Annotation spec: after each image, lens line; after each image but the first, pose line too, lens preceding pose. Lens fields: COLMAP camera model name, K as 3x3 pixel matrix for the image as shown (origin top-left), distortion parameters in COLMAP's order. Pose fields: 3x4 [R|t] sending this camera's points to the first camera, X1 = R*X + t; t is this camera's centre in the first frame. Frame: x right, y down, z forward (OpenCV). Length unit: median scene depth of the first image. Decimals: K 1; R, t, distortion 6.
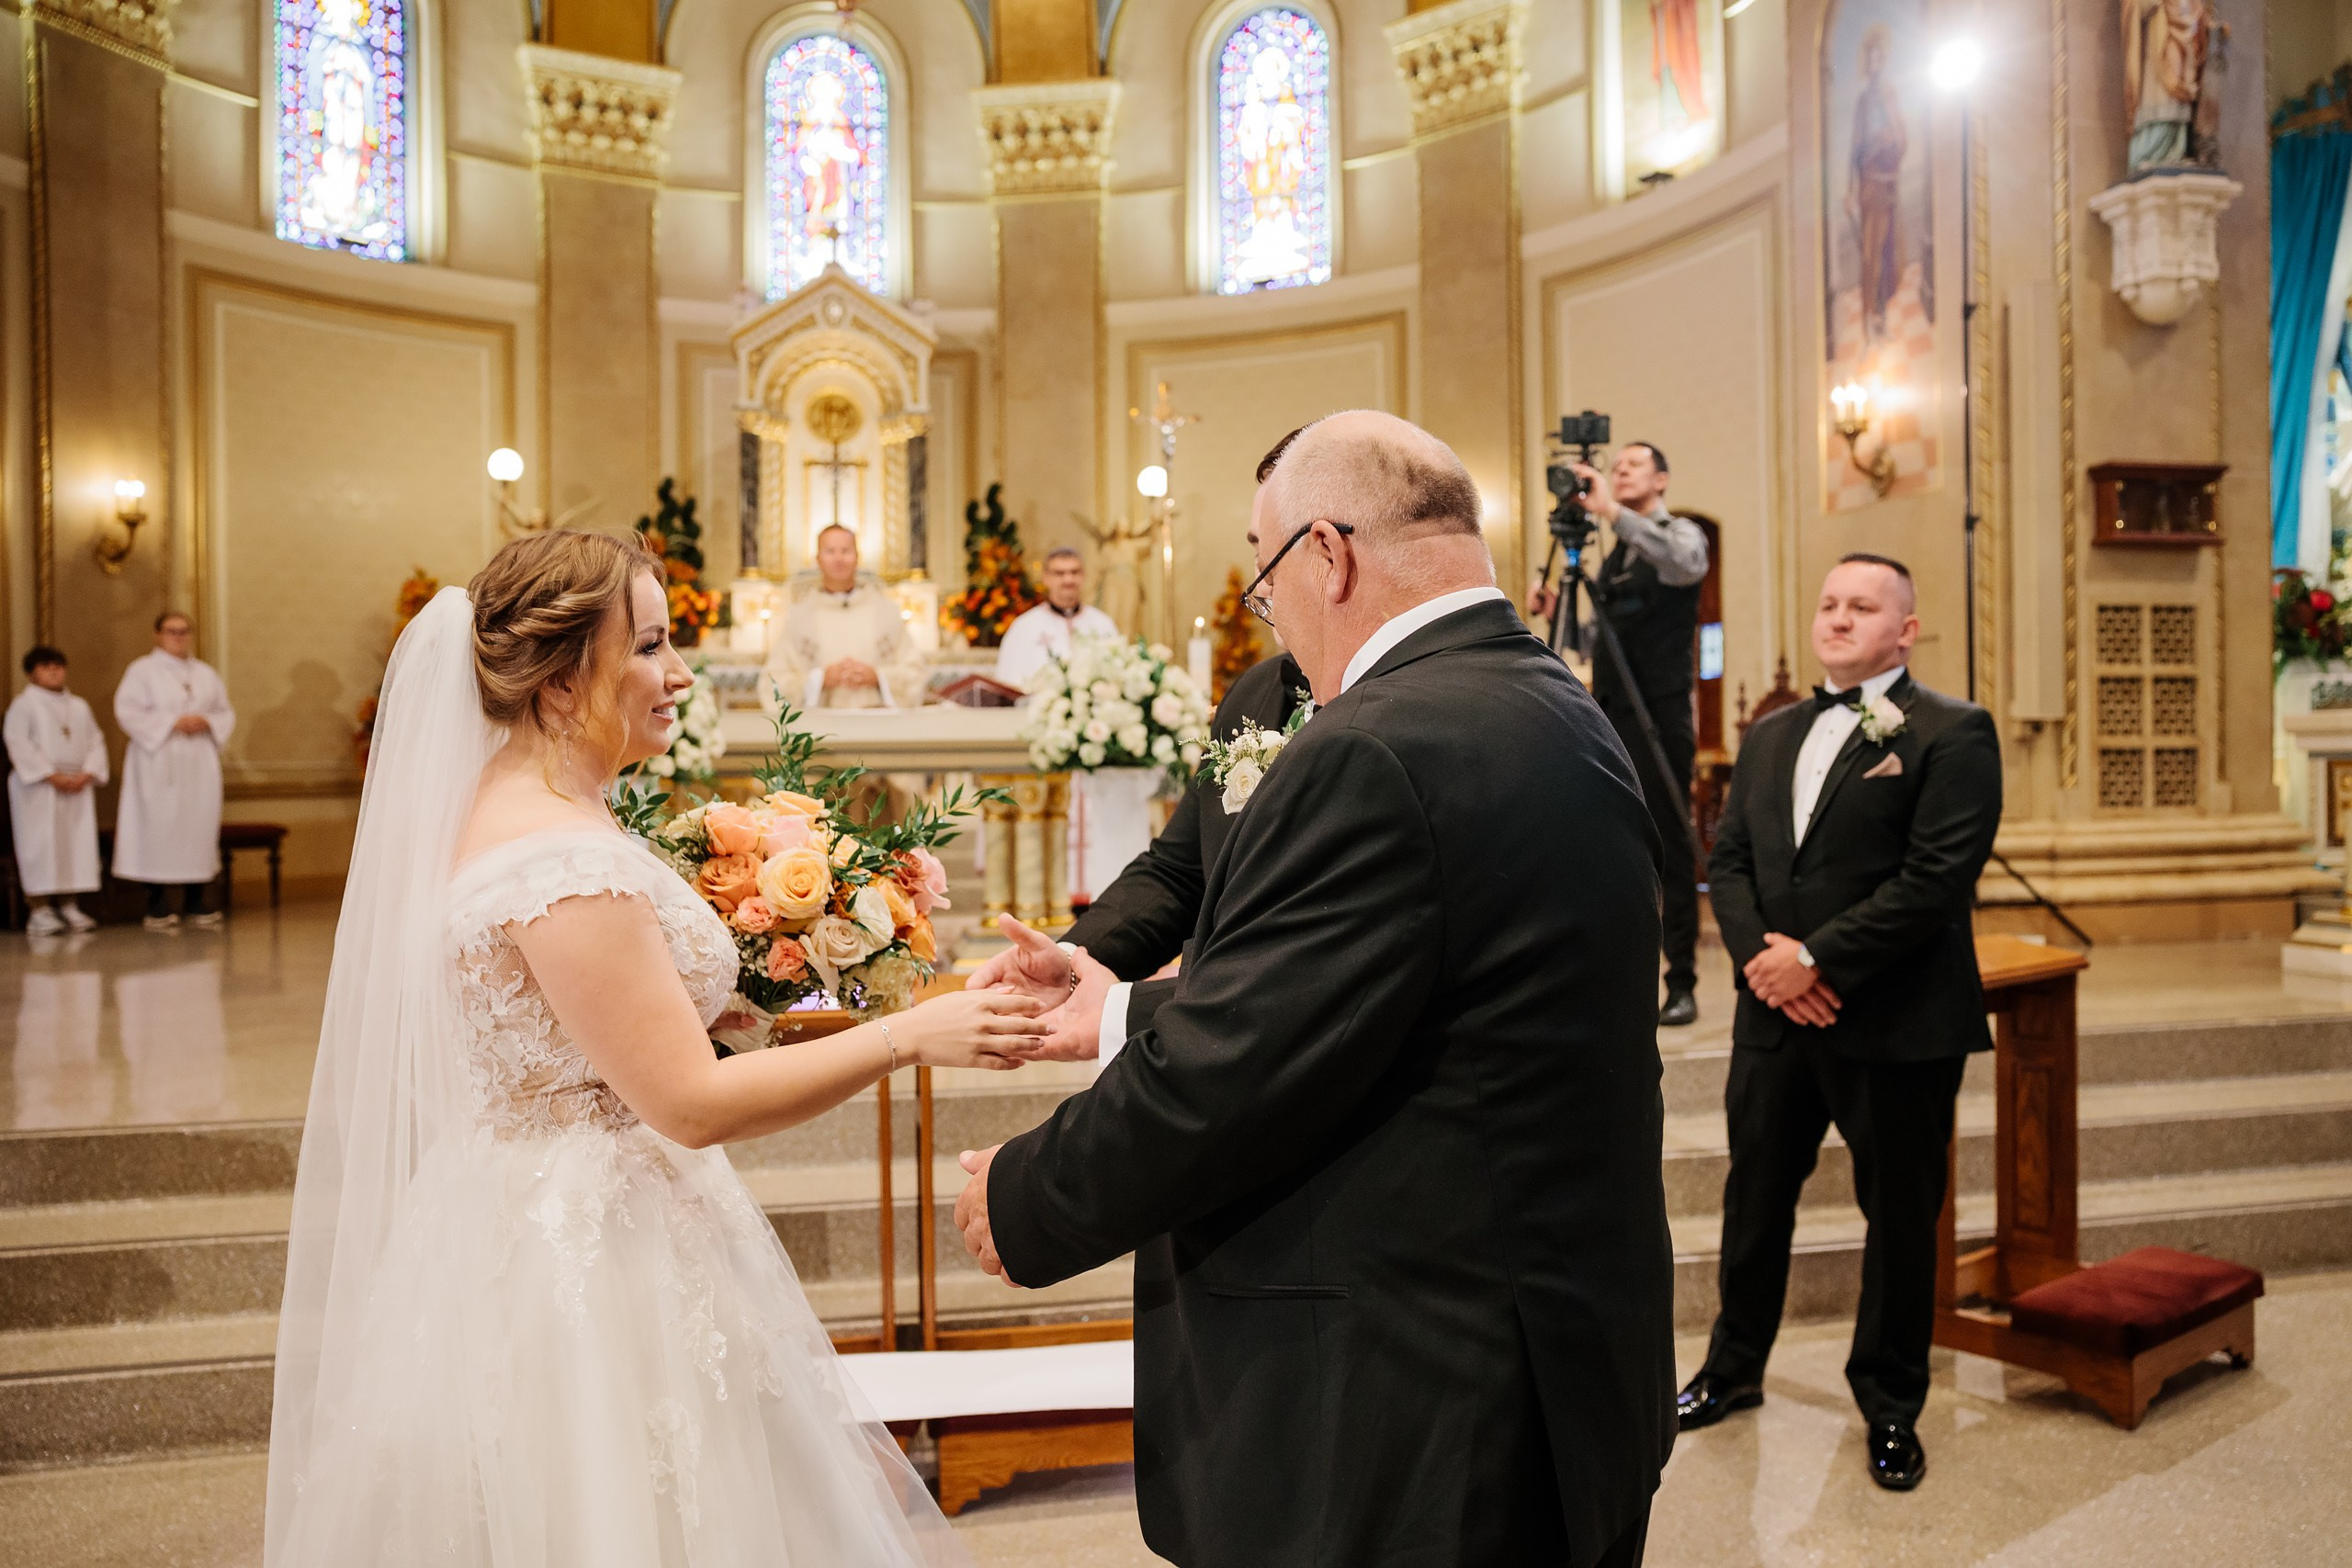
lens RADIAL K [[1839.5, 0, 1191.7], [0, 1839.5, 784.1], [0, 0, 1]] dist [-0.068709, 0.038542]
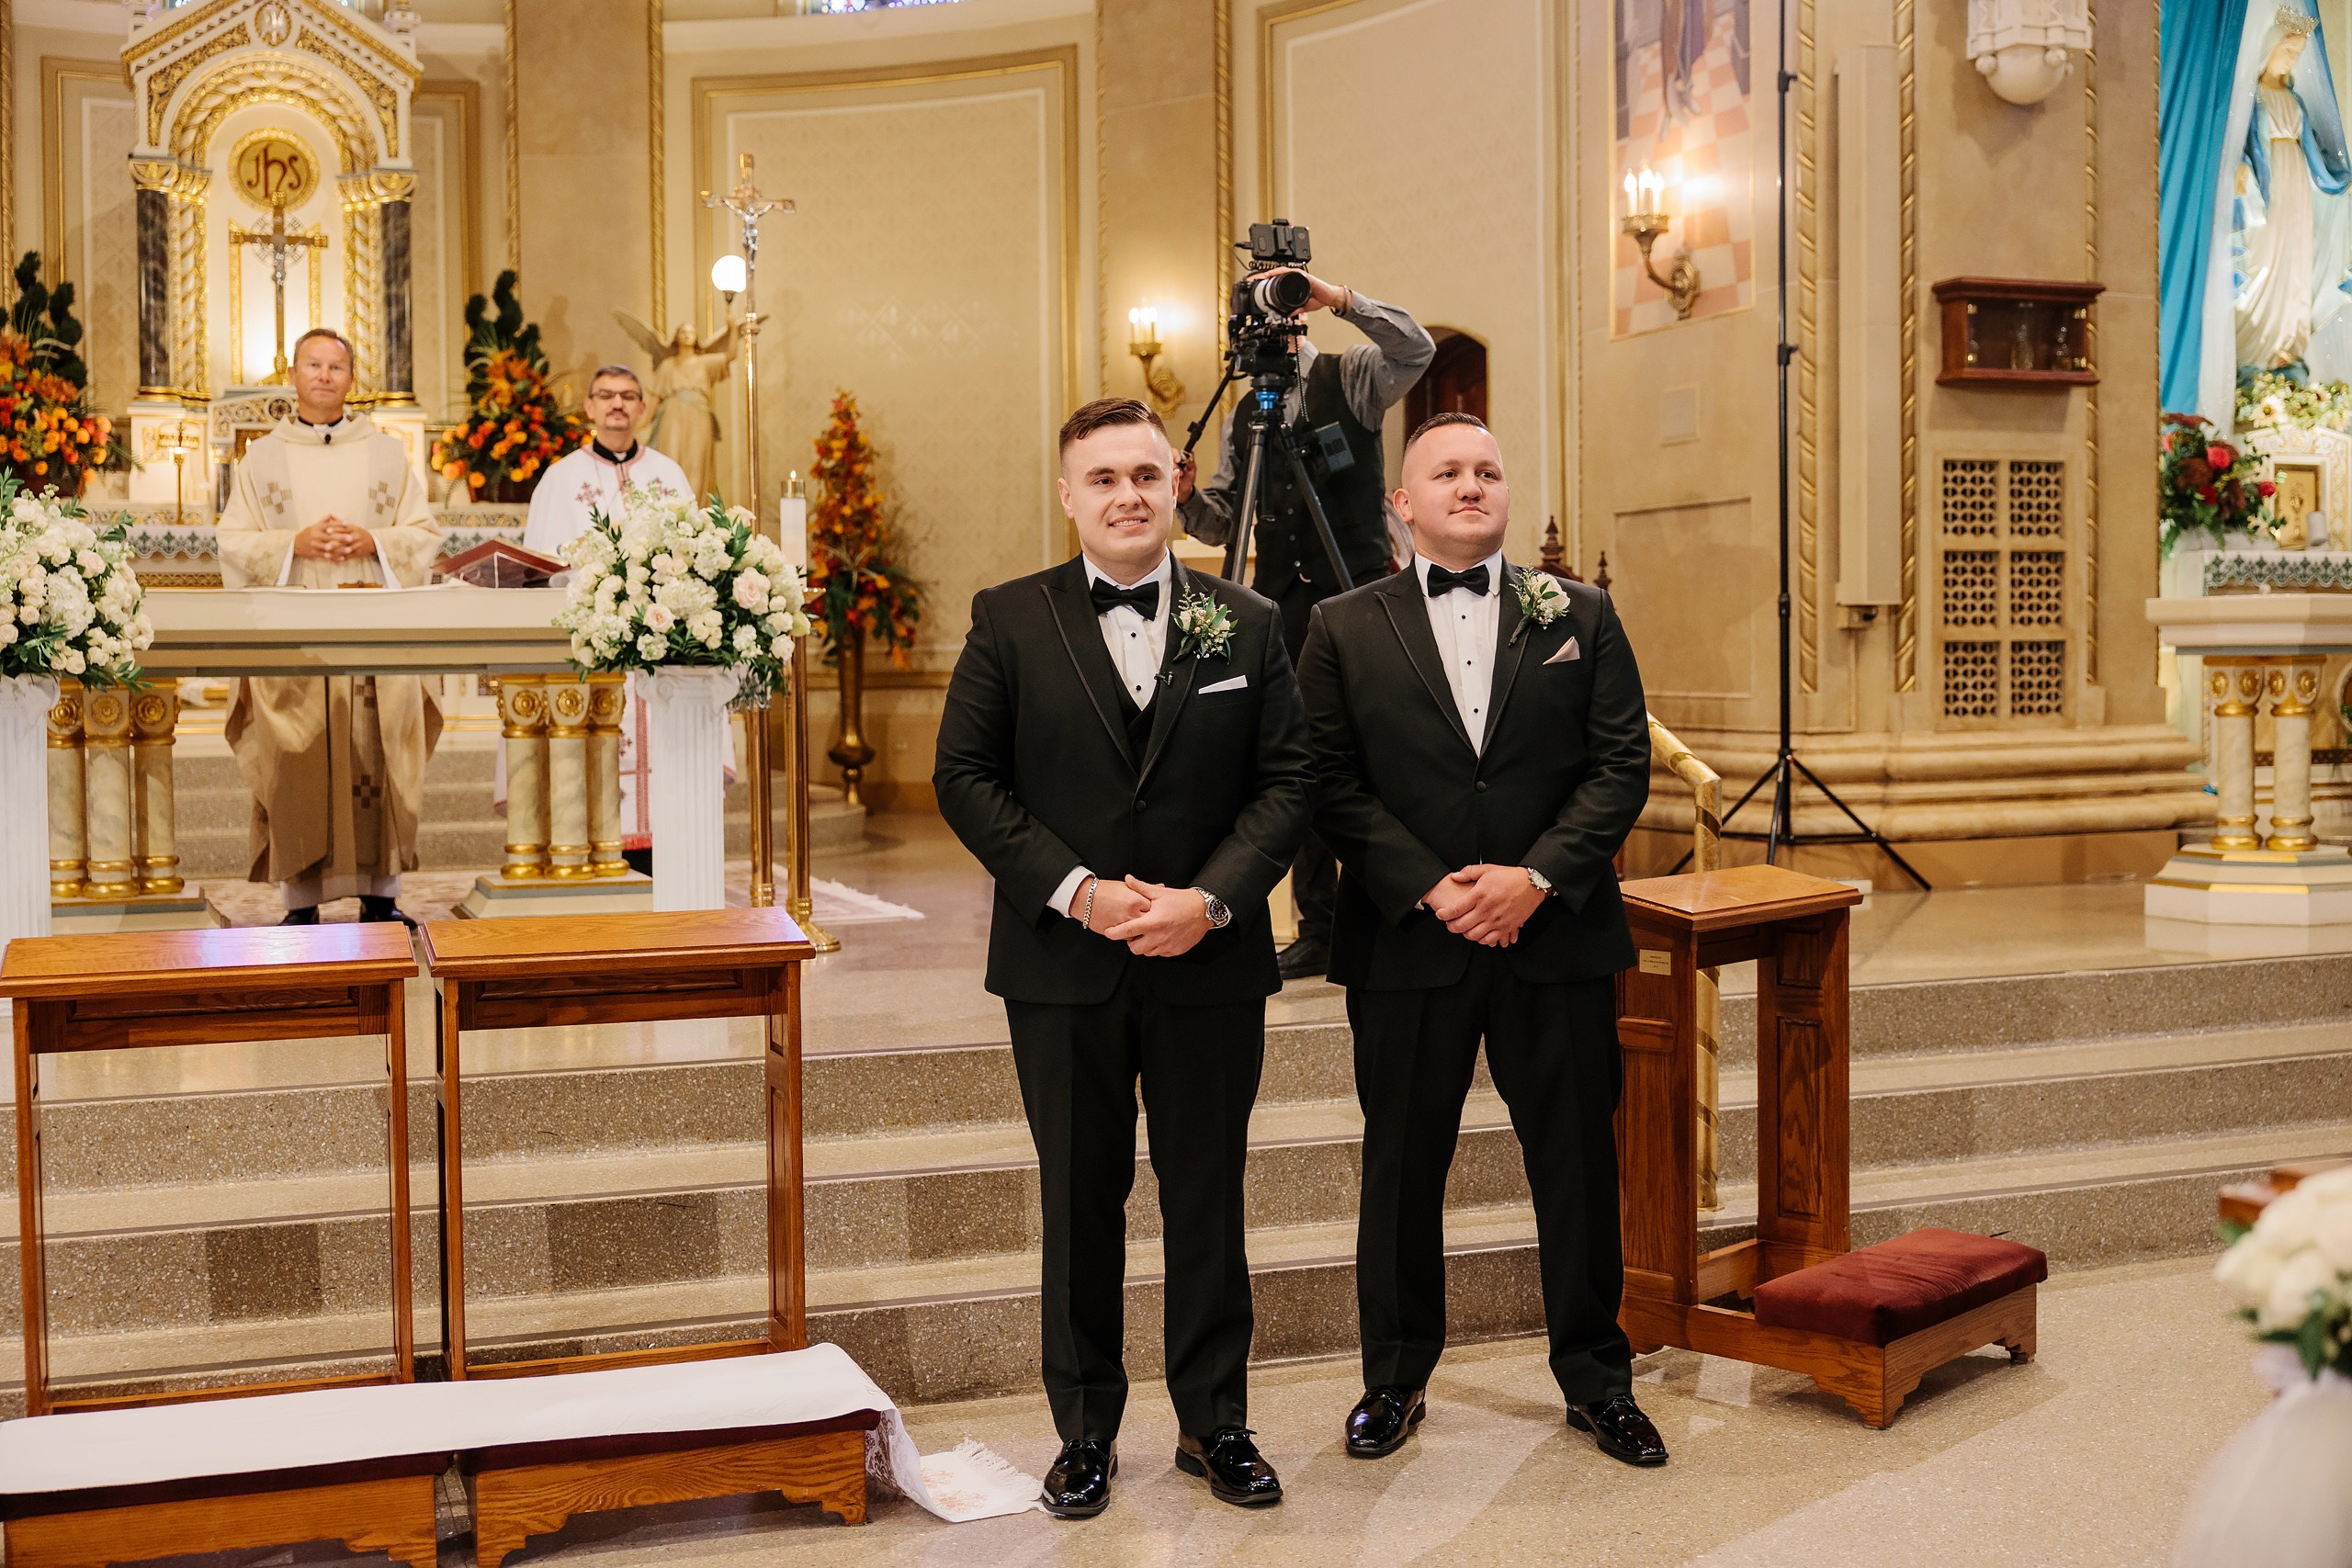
lens RADIAL K [[2574.5, 0, 1146.4], [0, 2574.5, 788.3], [0, 0, 1]] dist [0.000598, 0.000000]
pose [[0.990551, -0.006115, 0.137009, 0.001630], [0.001081, 0.999323, 0.036785, 0.002240], [-0.137141, -0.036289, 0.989887, -0.066977]]
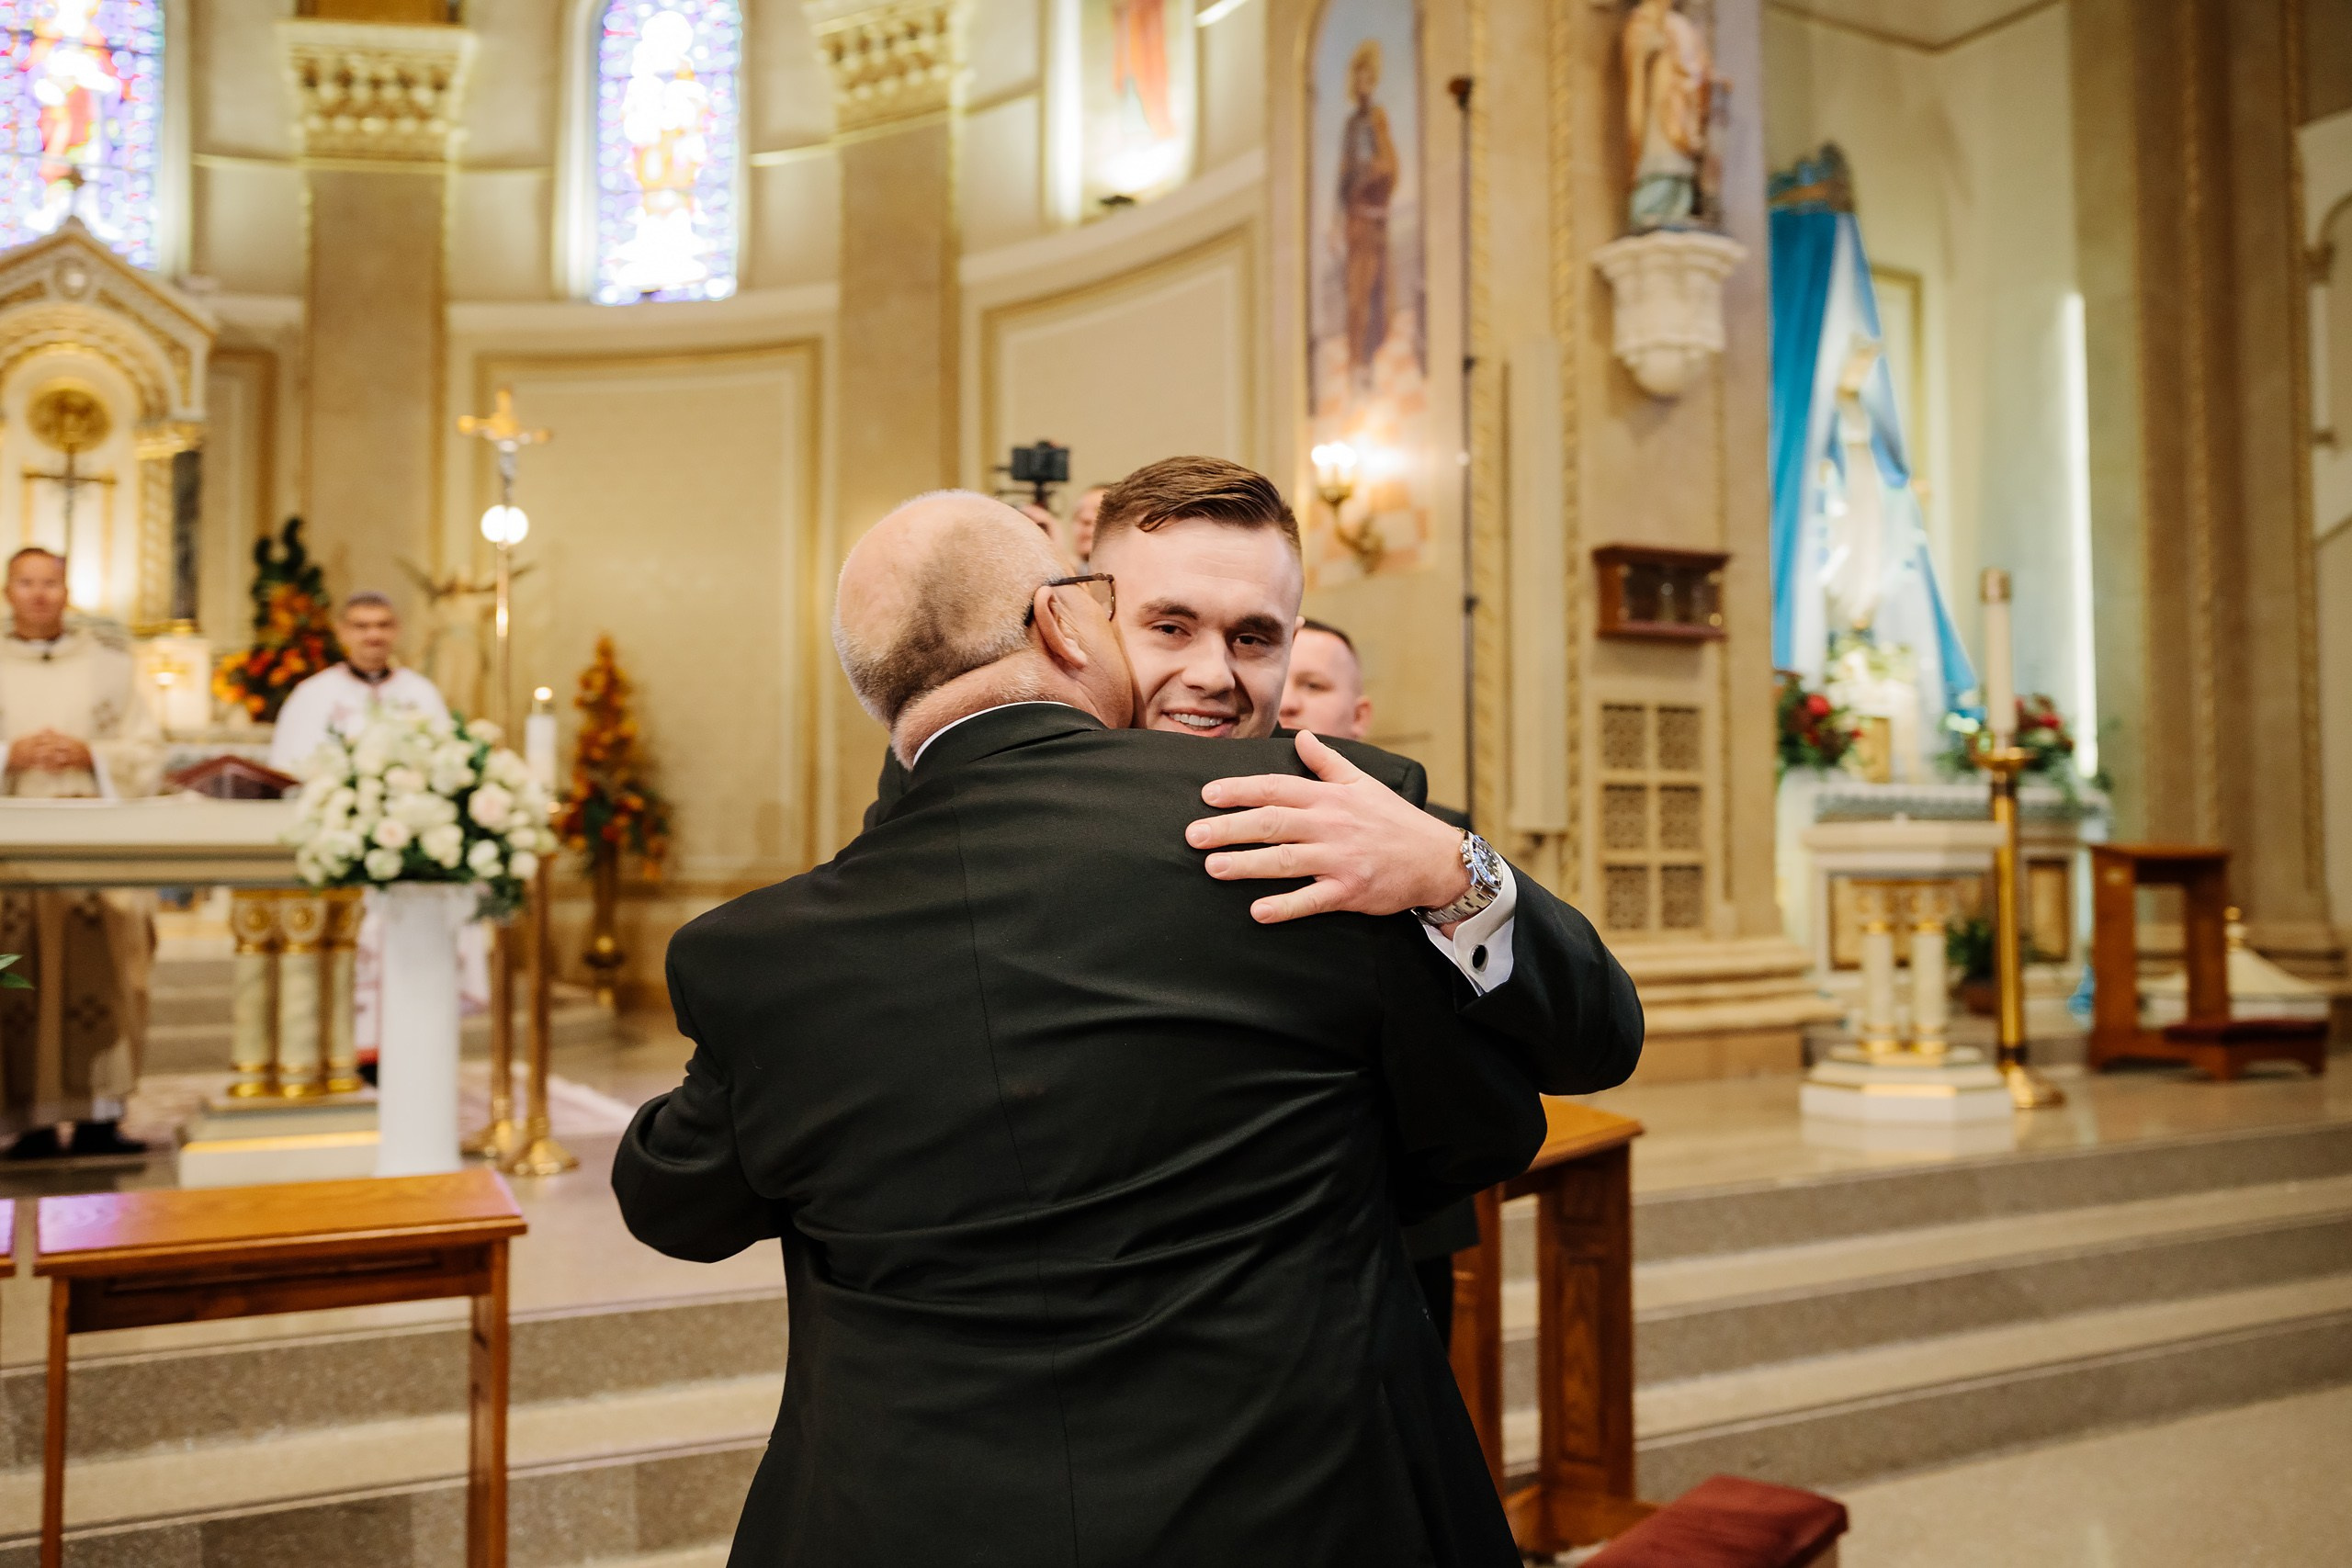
lens RADIAL K [[2119.3, 0, 1189.5], [0, 2119.3, 763.7], [0, 0, 1]] dist [-0.074885, 0.078291]
pose [[0.958176, 0.020092, 0.285472, 0.010484], [-0.001769, 0.997929, -0.064297, -0.002062], [-0.286173, 0.061102, 0.956228, 0.065990]]
